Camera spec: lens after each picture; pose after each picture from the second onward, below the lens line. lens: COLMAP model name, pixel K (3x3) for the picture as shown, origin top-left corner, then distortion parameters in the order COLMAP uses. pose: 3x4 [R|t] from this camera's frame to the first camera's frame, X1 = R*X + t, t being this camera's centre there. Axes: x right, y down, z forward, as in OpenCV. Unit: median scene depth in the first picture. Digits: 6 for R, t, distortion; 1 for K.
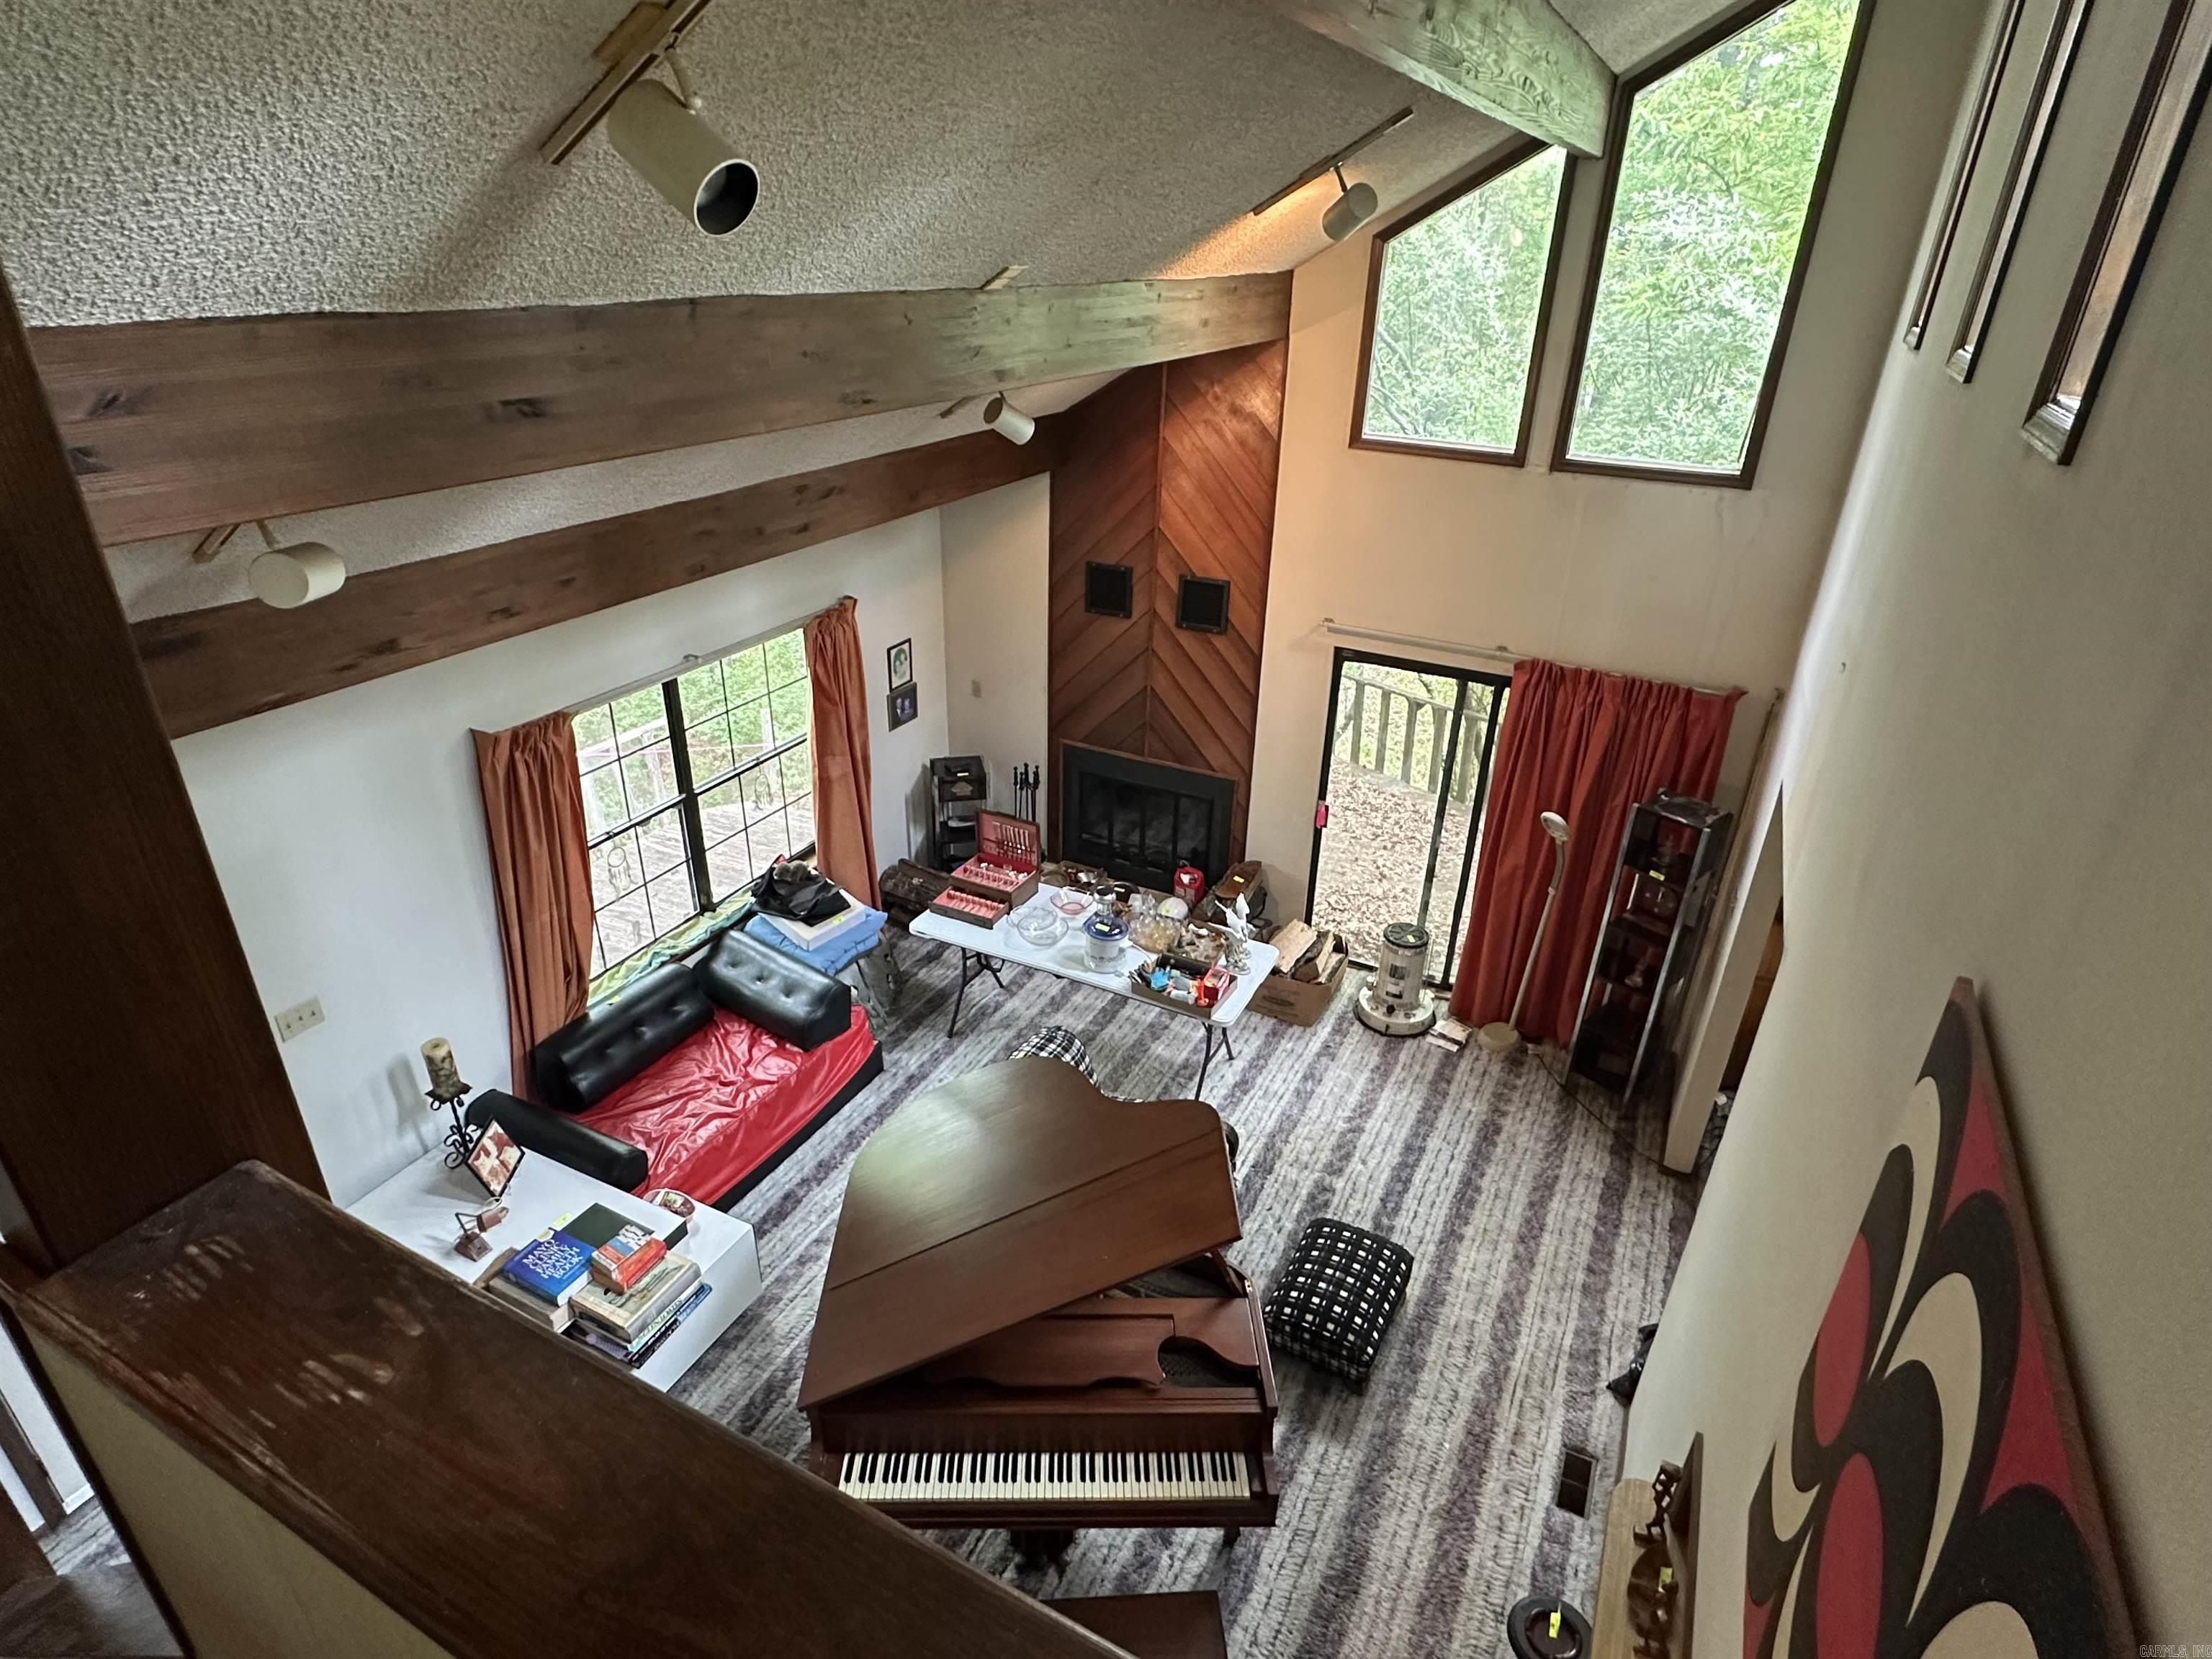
lens RADIAL K [[1200.5, 0, 1103.9], [0, 1200.5, 842.0], [0, 0, 1]] dist [-0.005925, 0.001947]
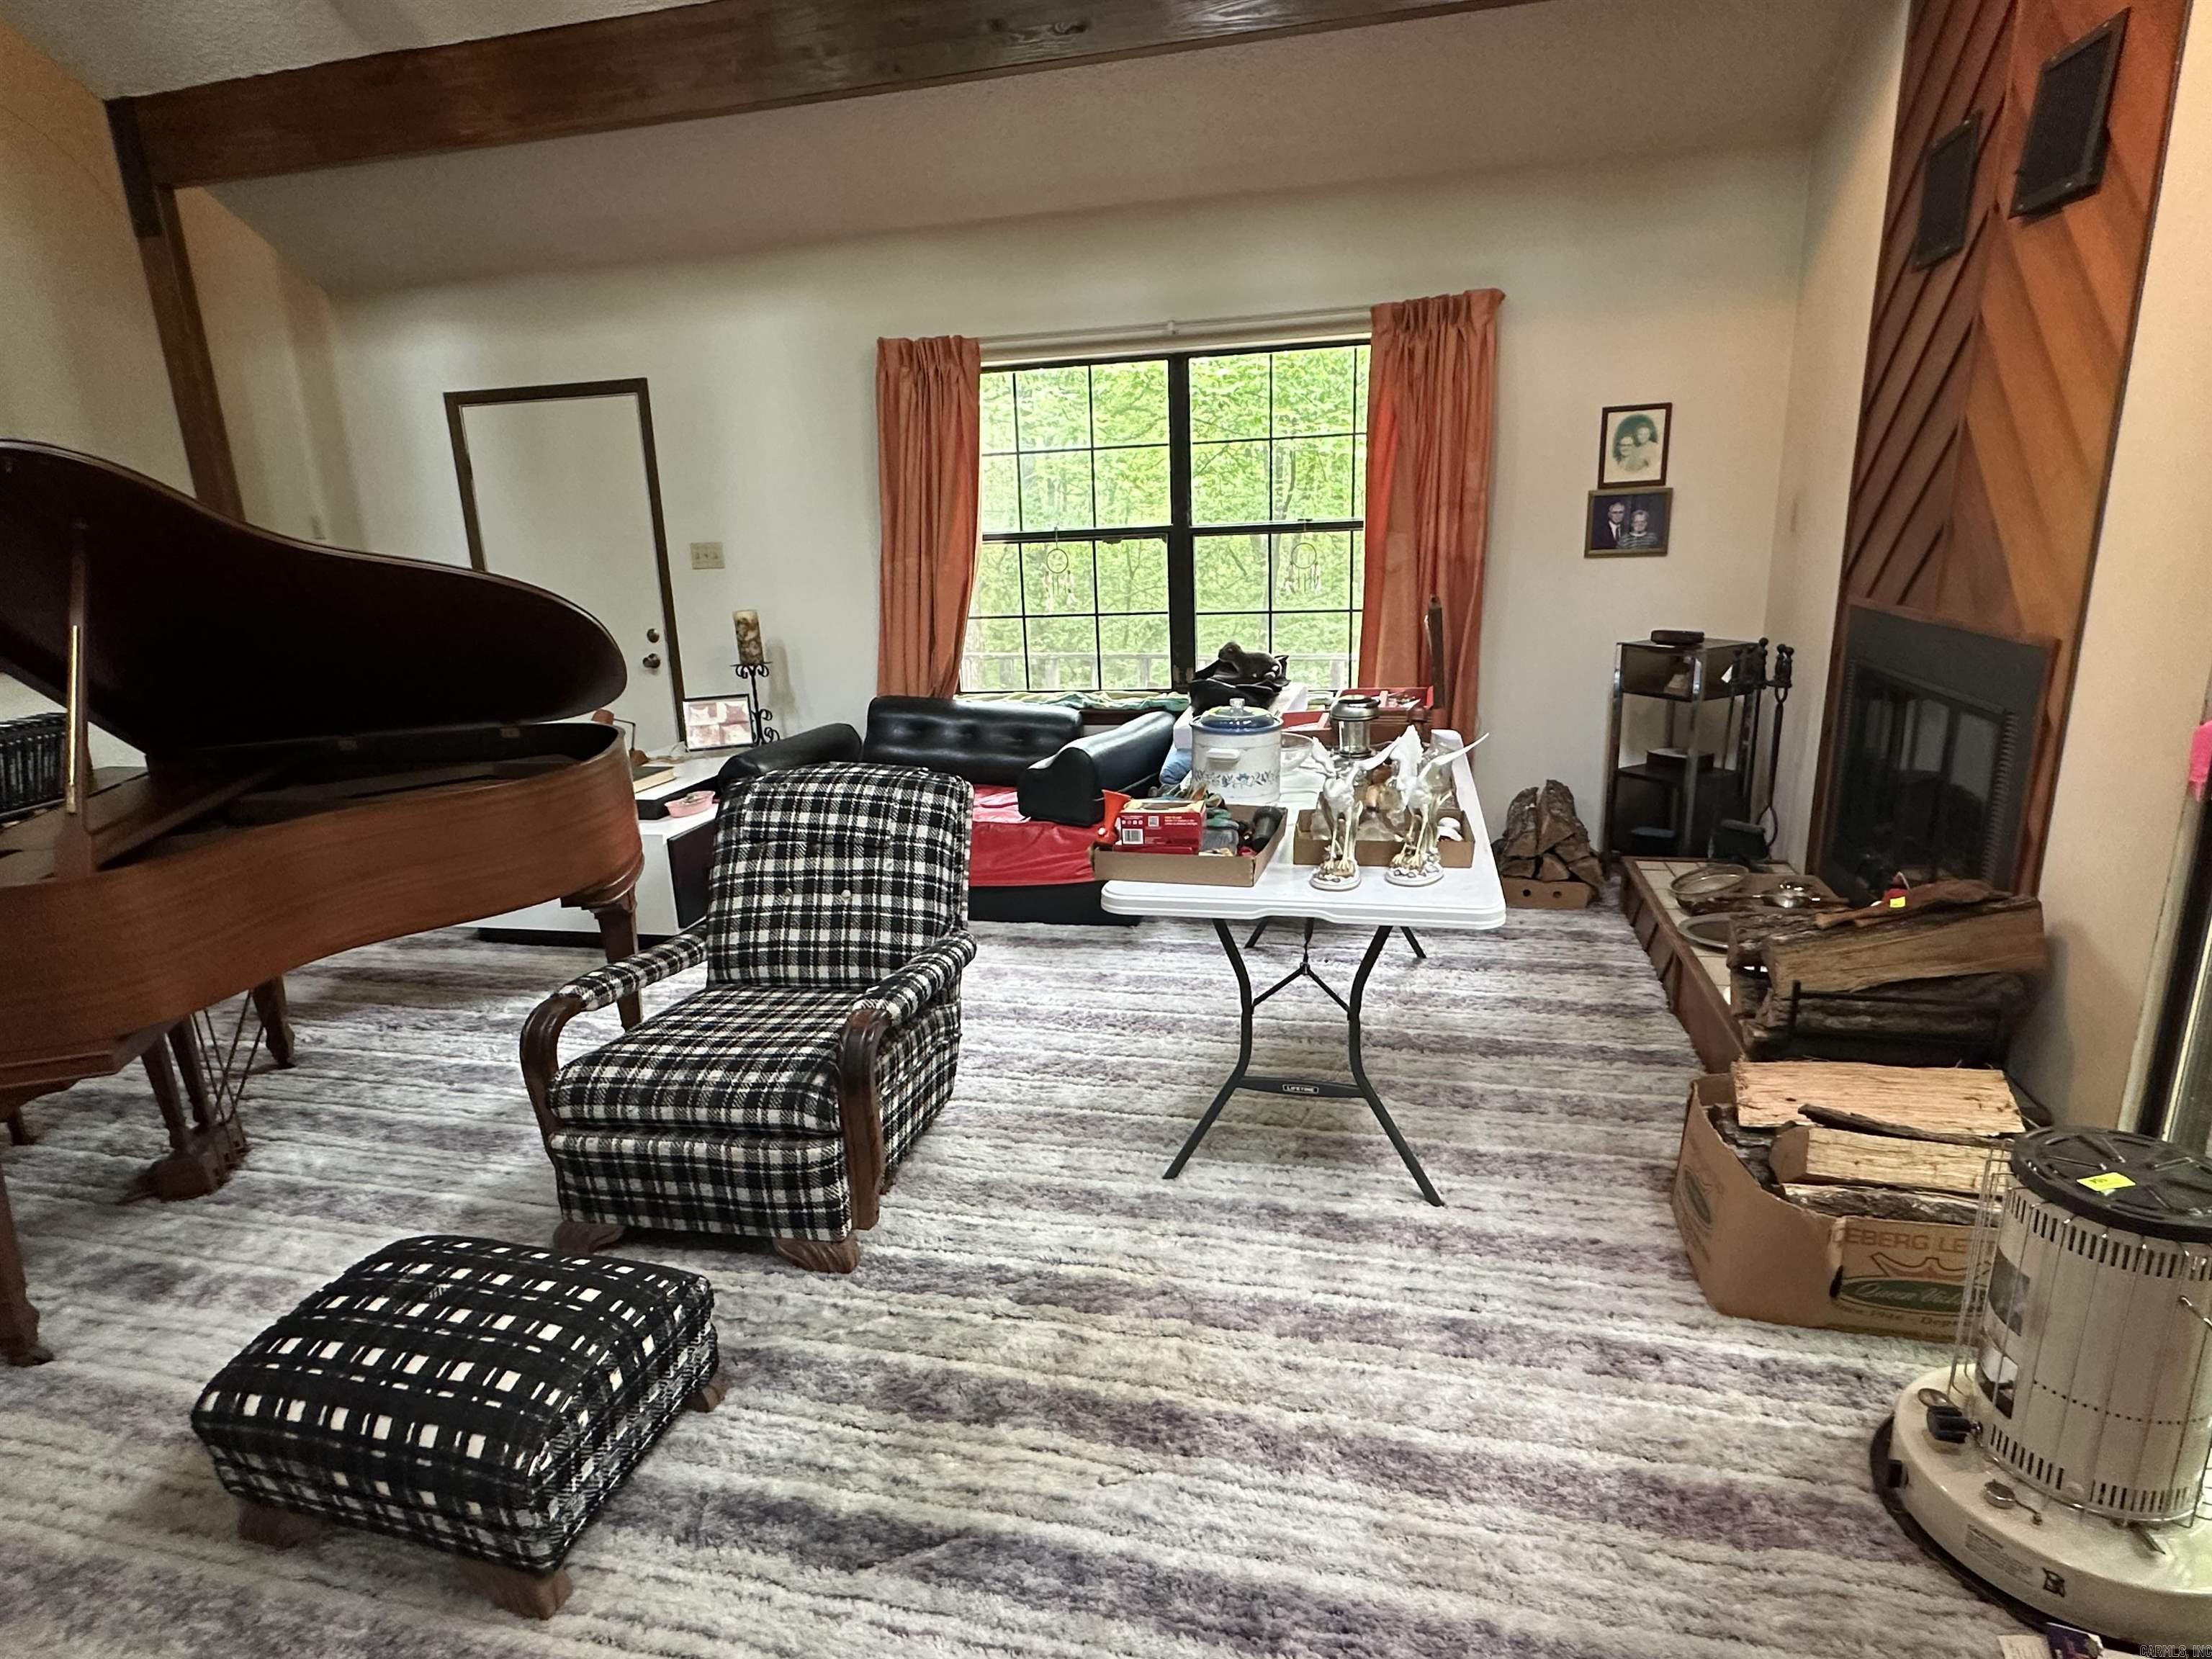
lens RADIAL K [[1200.5, 0, 1097.5], [0, 1200.5, 840.5], [0, 0, 1]] dist [-0.005925, 0.001947]
pose [[0.223568, 0.222303, -0.948999, 0.450942], [-0.401782, 0.908092, 0.118067, 0.078533], [0.888025, 0.354894, 0.292337, 0.801060]]
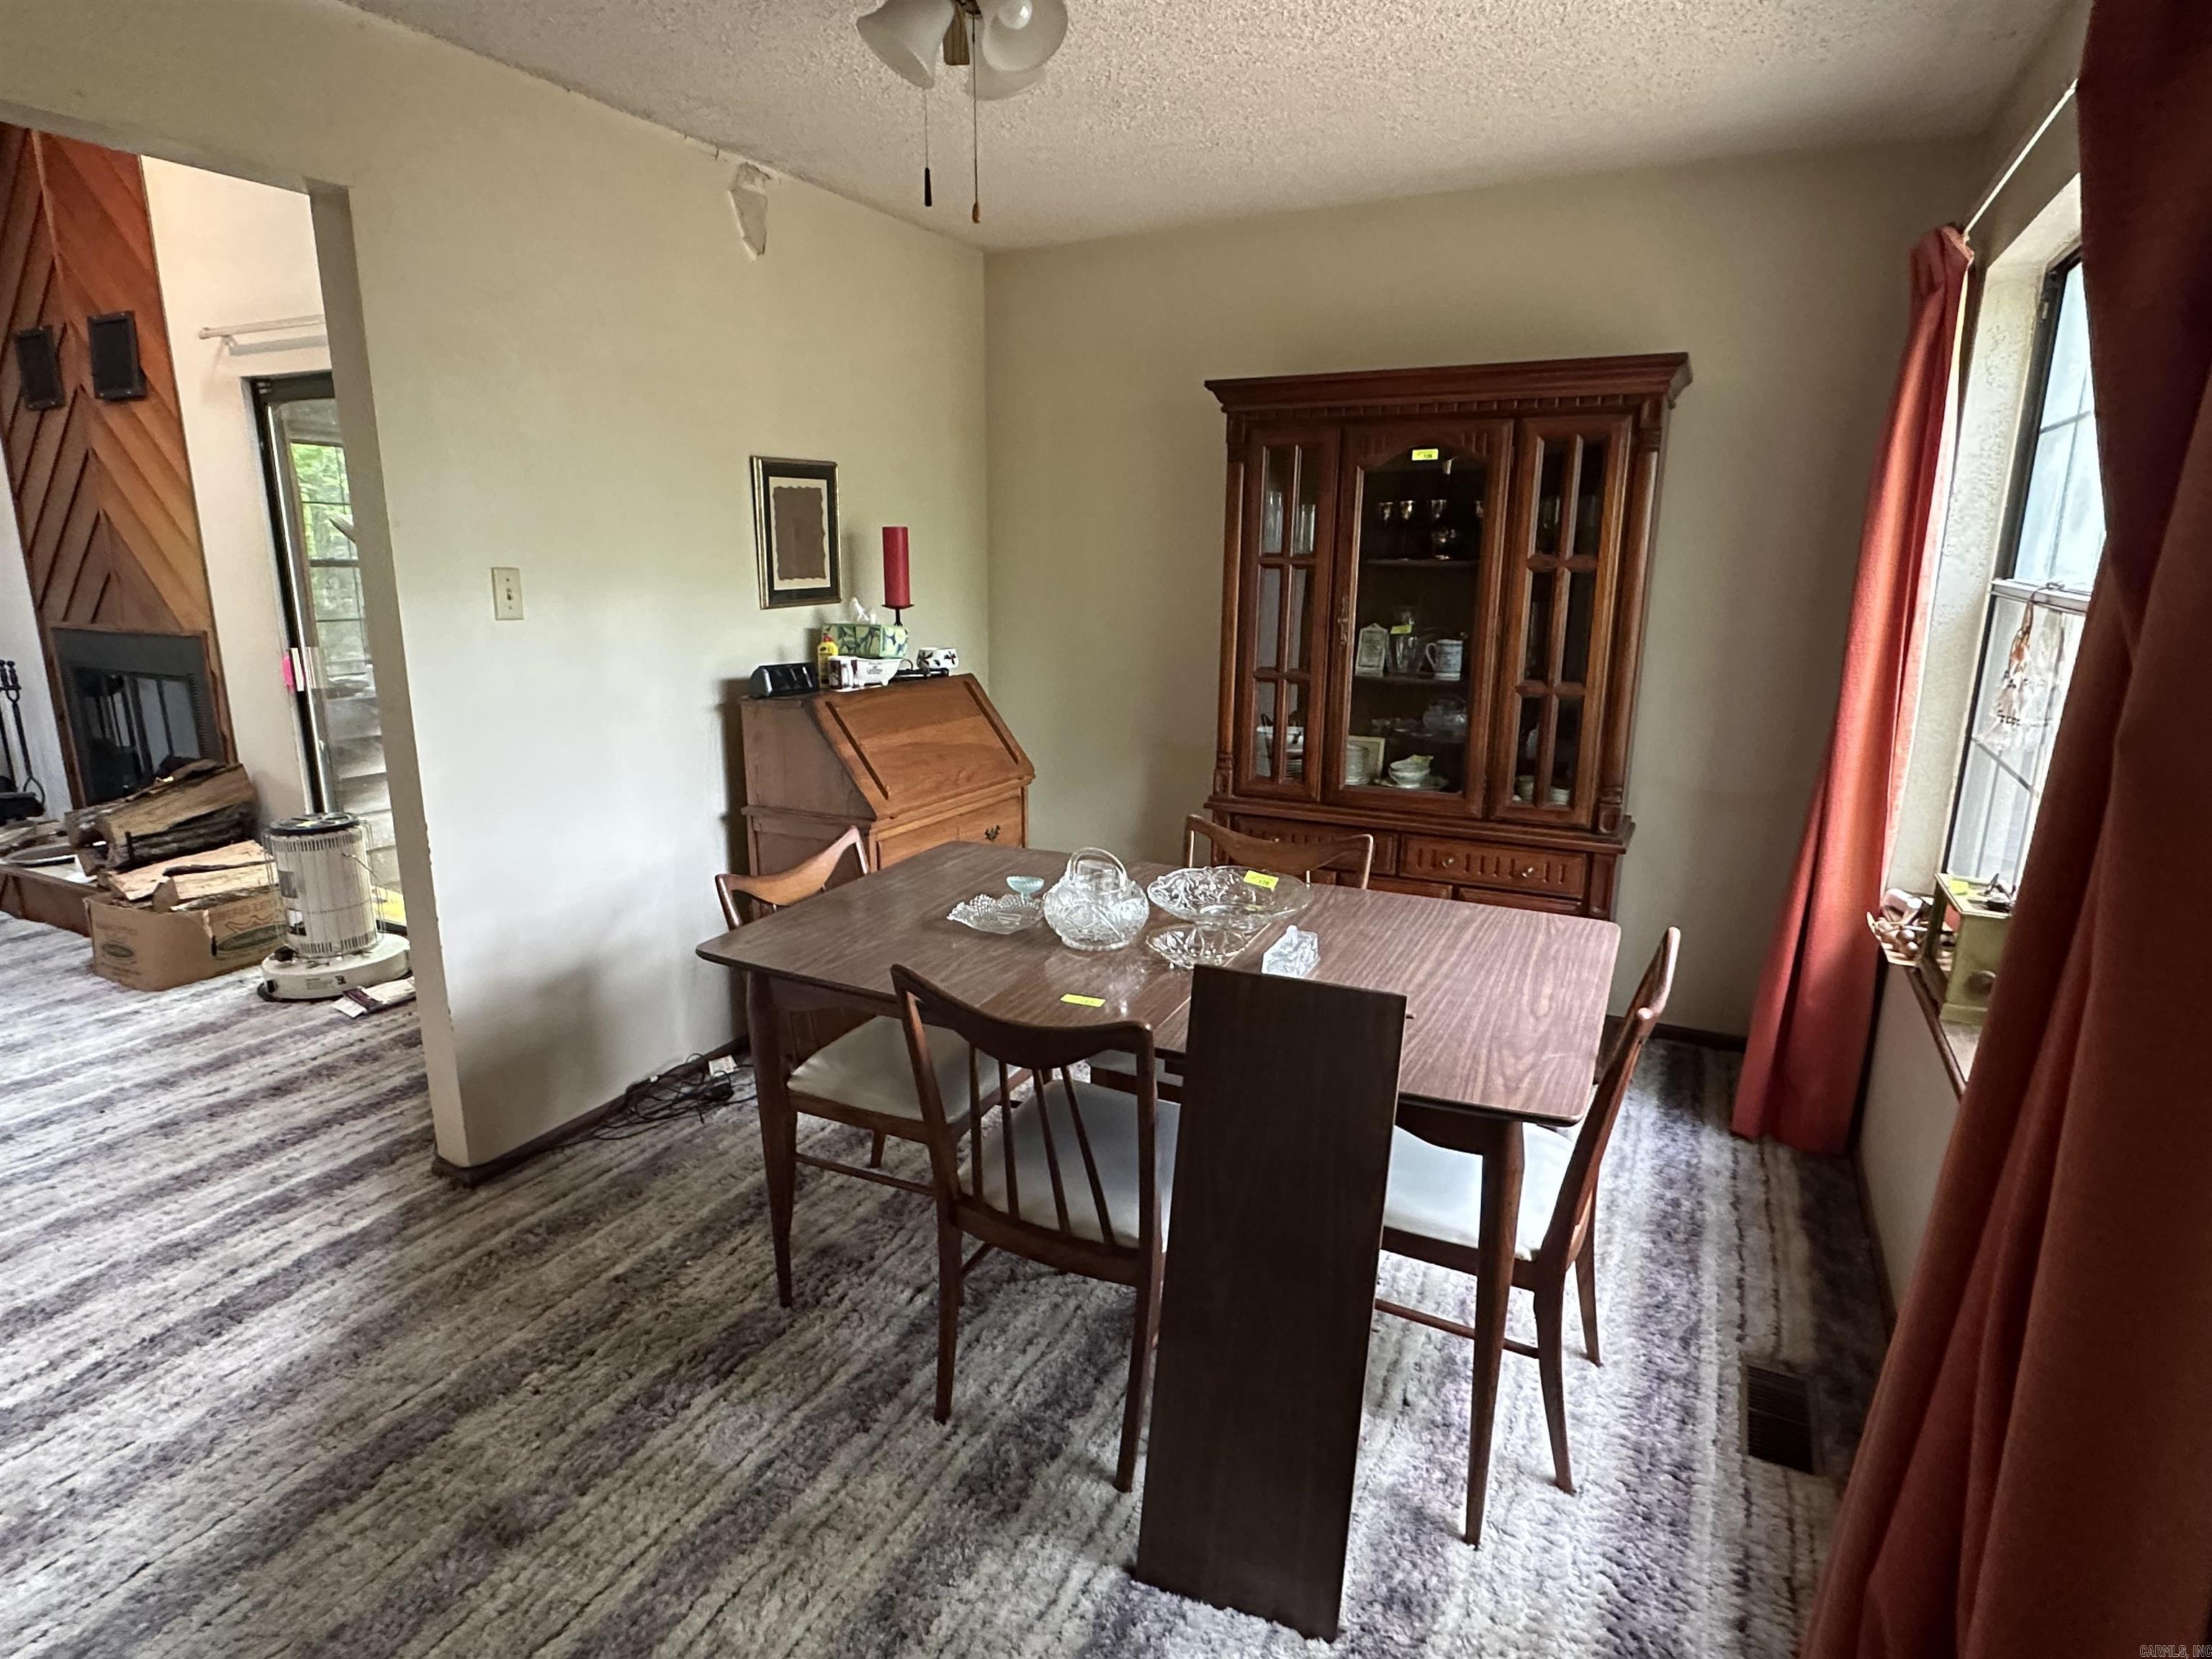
lens RADIAL K [[1200.5, 0, 1106.3], [0, 1200.5, 838.8], [0, 0, 1]] dist [-0.005925, 0.001947]
pose [[0.999788, -0.018455, -0.009175, 0.704253], [0.015816, 0.972449, -0.232579, 0.249010], [0.013215, 0.232385, 0.972534, 0.479481]]
